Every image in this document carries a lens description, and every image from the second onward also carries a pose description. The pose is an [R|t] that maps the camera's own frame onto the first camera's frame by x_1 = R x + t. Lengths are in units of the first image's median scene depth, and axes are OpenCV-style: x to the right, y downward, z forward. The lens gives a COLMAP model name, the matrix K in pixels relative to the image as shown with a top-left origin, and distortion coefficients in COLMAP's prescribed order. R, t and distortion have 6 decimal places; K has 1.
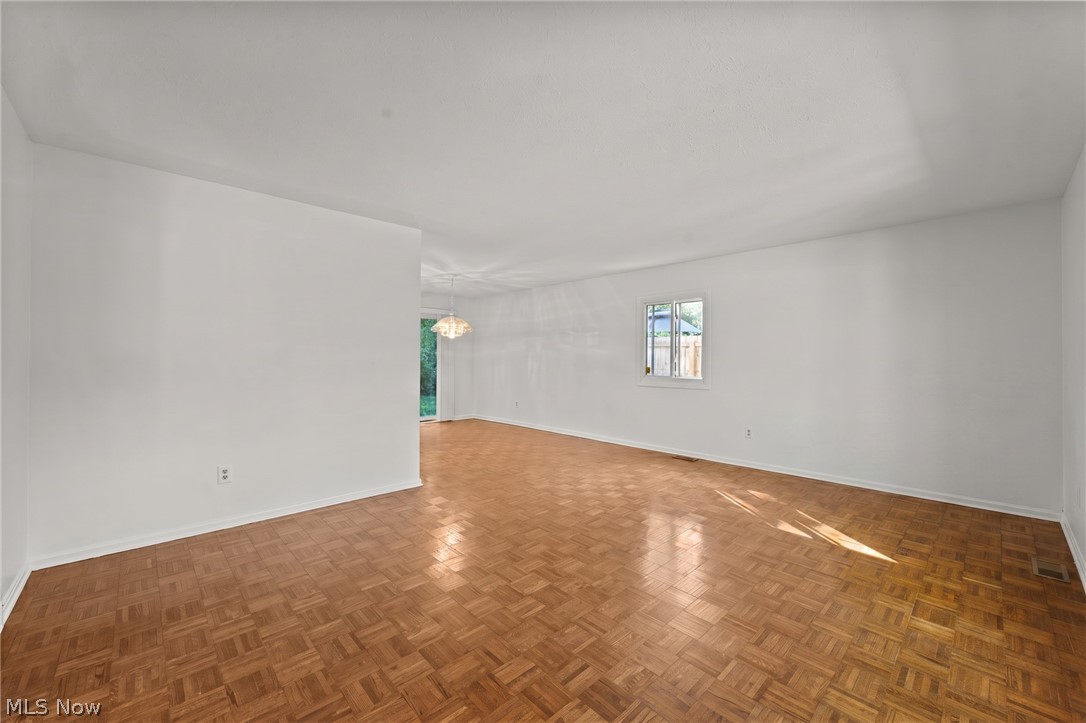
lens RADIAL K [[423.8, 0, 539.9], [0, 423.8, 355.4], [0, 0, 1]] dist [0.000592, 0.000077]
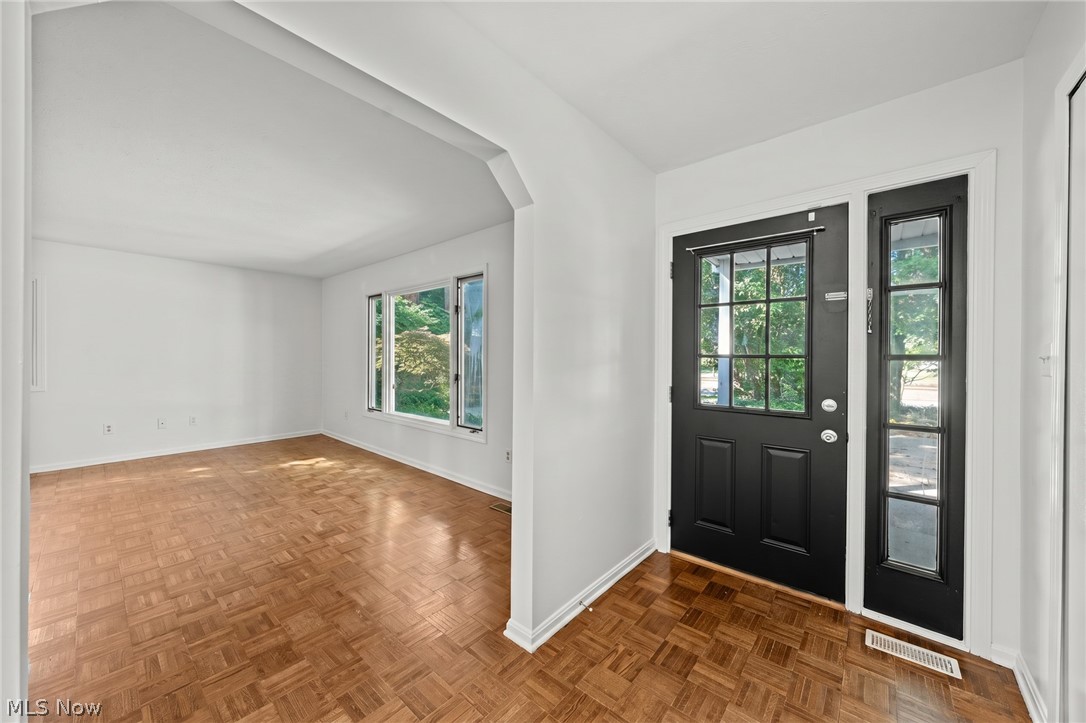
lens RADIAL K [[381.8, 0, 543.1], [0, 381.8, 358.6], [0, 0, 1]] dist [0.001051, 0.000316]
pose [[-0.093736, -0.005380, 0.995583, -1.102872], [-0.010039, 0.999940, 0.004458, 0.005388], [-0.995546, -0.009577, -0.093784, 0.144565]]
